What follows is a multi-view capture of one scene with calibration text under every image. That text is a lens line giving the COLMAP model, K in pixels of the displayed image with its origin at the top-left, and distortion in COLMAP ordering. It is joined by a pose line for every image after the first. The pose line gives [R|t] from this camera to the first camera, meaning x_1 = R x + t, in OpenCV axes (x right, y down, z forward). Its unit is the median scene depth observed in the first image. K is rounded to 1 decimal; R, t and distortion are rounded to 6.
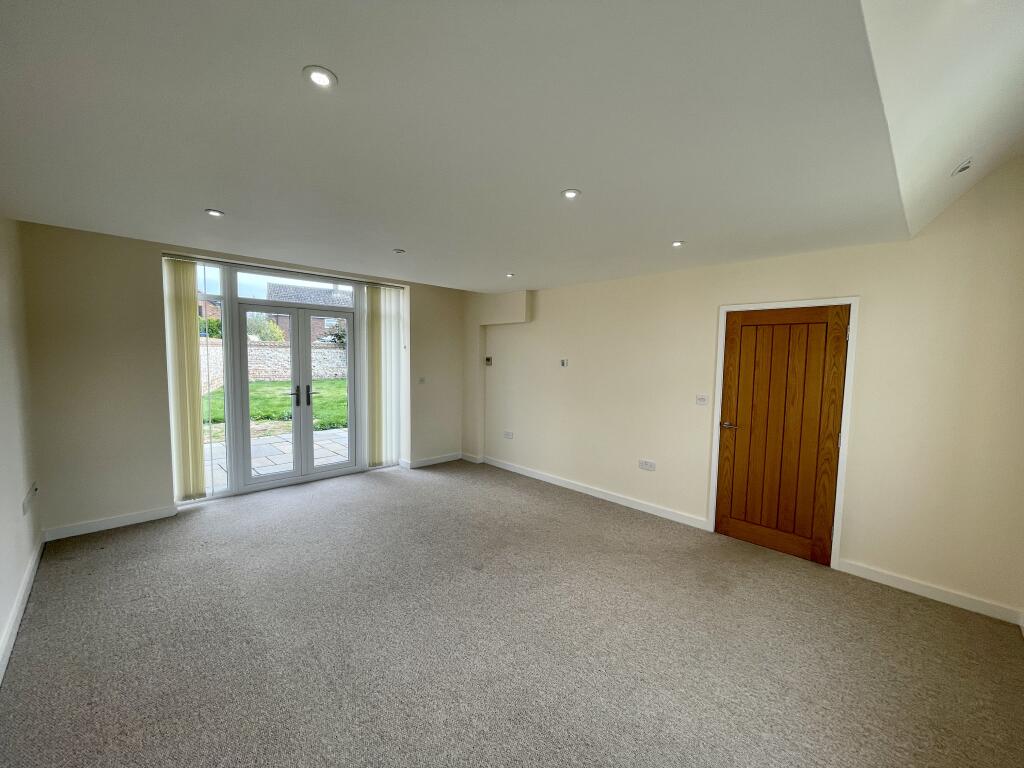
lens RADIAL K [[416.1, 0, 511.0], [0, 416.1, 385.5], [0, 0, 1]] dist [0.013397, -0.000014]
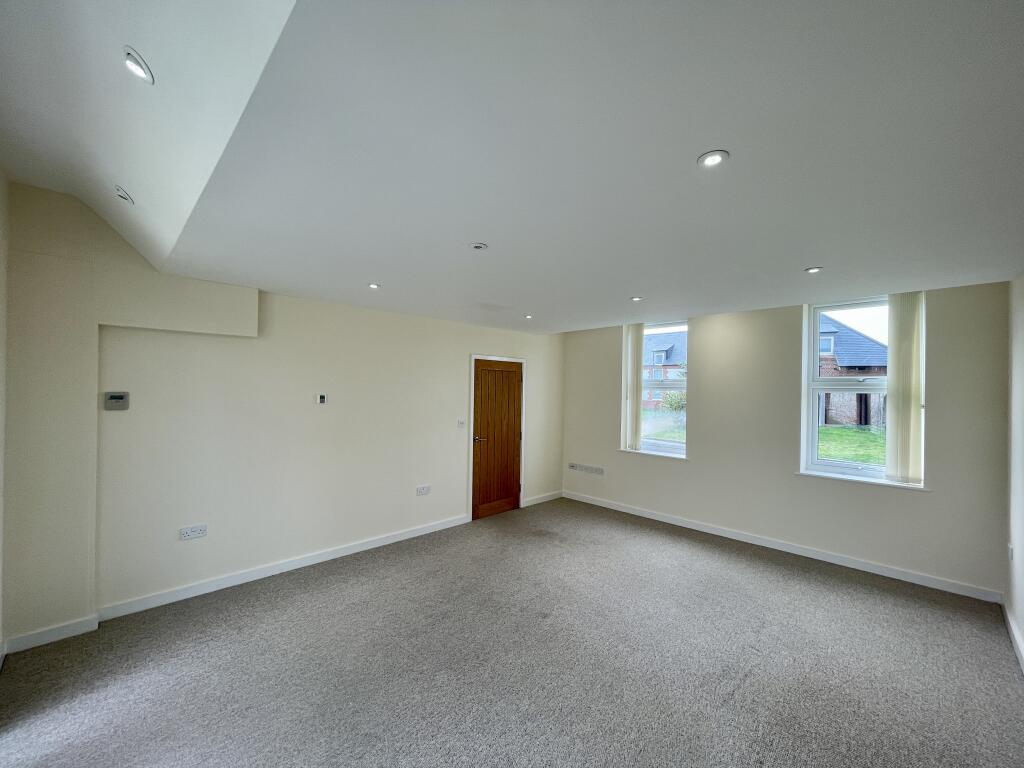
lens RADIAL K [[416.1, 0, 511.3], [0, 416.1, 387.8], [0, 0, 1]] dist [0.013397, -0.000014]
pose [[-0.008772, -0.012827, 0.999879, -0.861028], [0.053340, 0.998488, 0.013277, -0.088499], [-0.998538, 0.053450, -0.008074, 0.873154]]
